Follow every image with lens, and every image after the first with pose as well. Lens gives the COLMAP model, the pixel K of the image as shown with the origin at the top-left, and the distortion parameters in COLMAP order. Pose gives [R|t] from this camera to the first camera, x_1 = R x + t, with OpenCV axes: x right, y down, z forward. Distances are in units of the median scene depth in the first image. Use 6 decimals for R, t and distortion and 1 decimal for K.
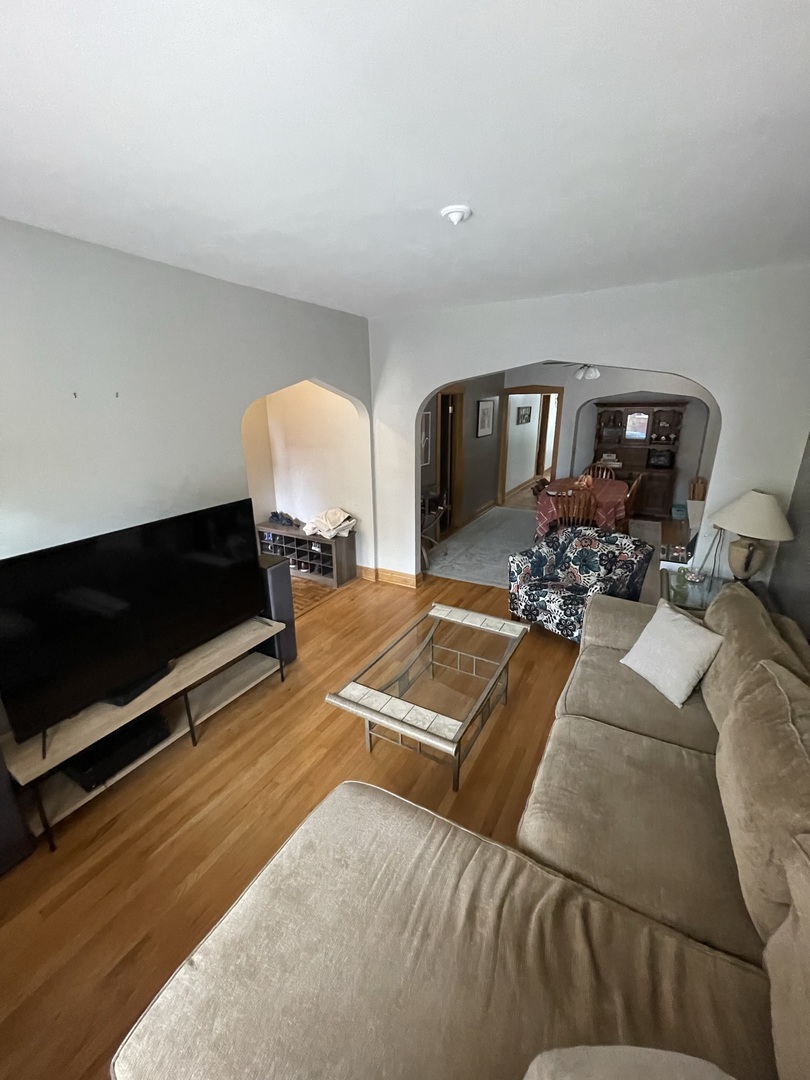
lens RADIAL K [[434.8, 0, 402.2], [0, 434.8, 539.5], [0, 0, 1]] dist [0.004088, 0.000041]
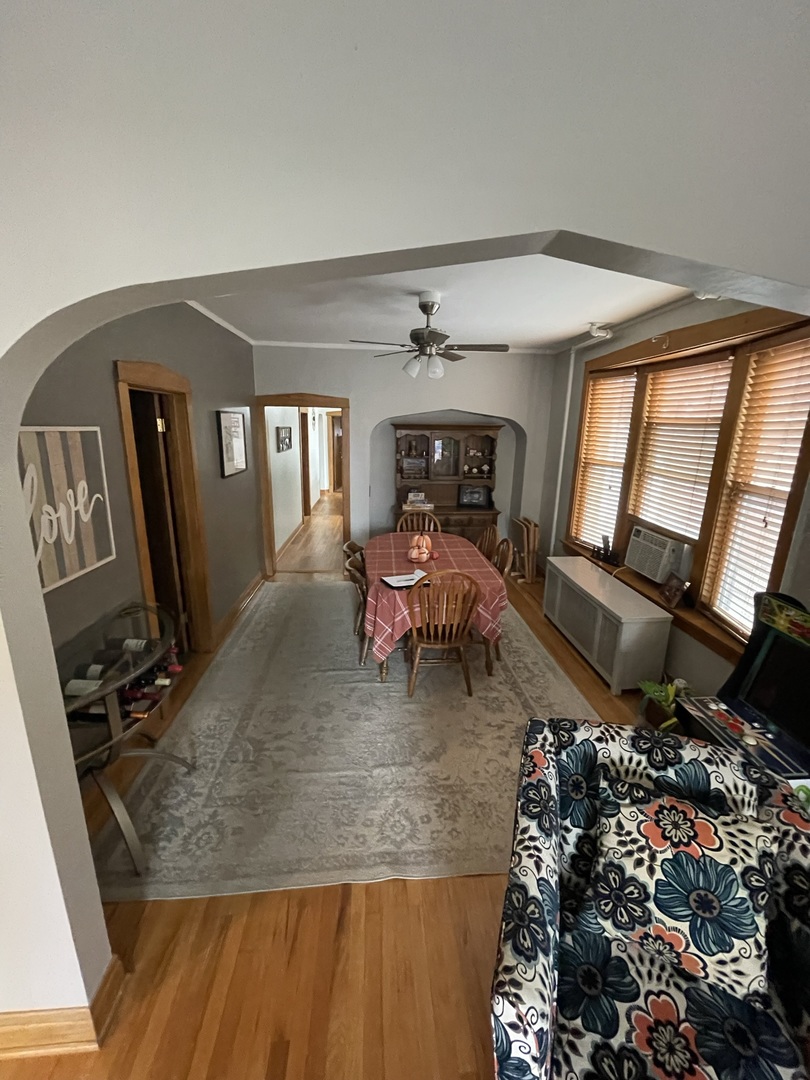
lens RADIAL K [[434.8, 0, 408.2], [0, 434.8, 539.4], [0, 0, 1]] dist [0.004088, 0.000041]
pose [[0.824024, -0.112823, 0.555208, 0.051350], [0.141131, 0.989956, -0.008294, -0.120776], [-0.548696, 0.085191, 0.831670, 0.425736]]
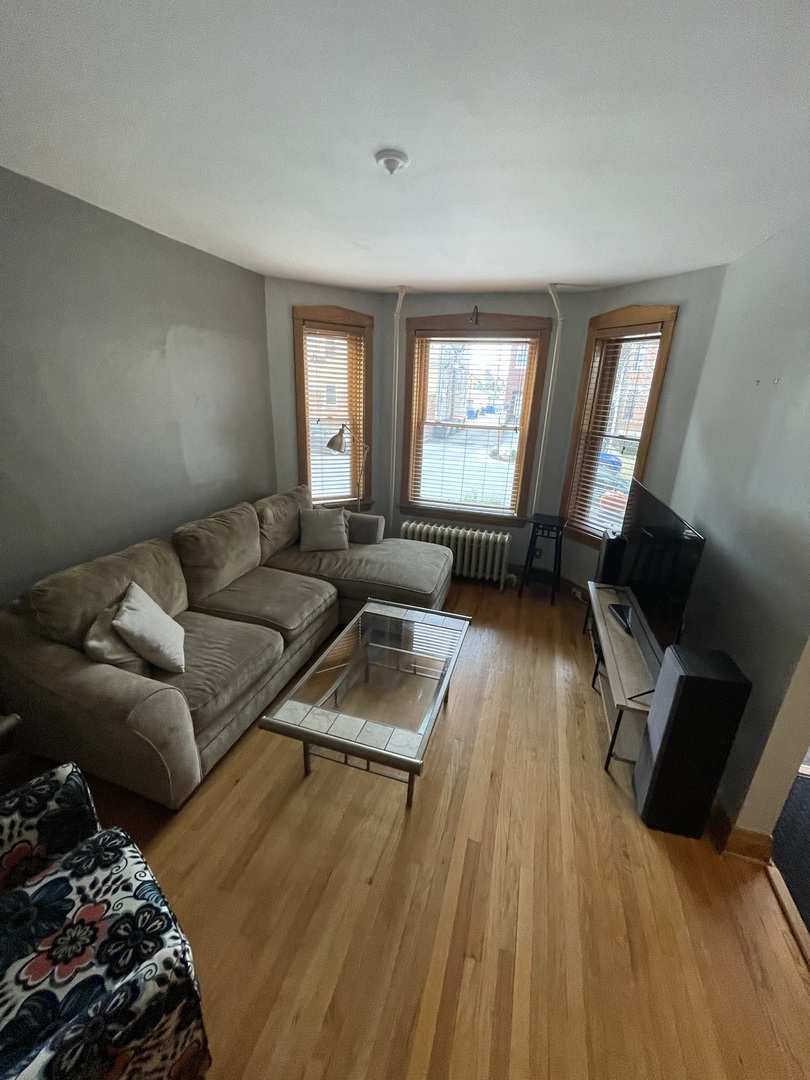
lens RADIAL K [[434.8, 0, 403.3], [0, 434.8, 540.2], [0, 0, 1]] dist [0.004088, 0.000041]
pose [[-0.974704, 0.048723, -0.218123, 0.090436], [-0.092179, 0.801438, 0.590931, -0.174483], [0.203604, 0.596090, -0.776674, 0.575157]]
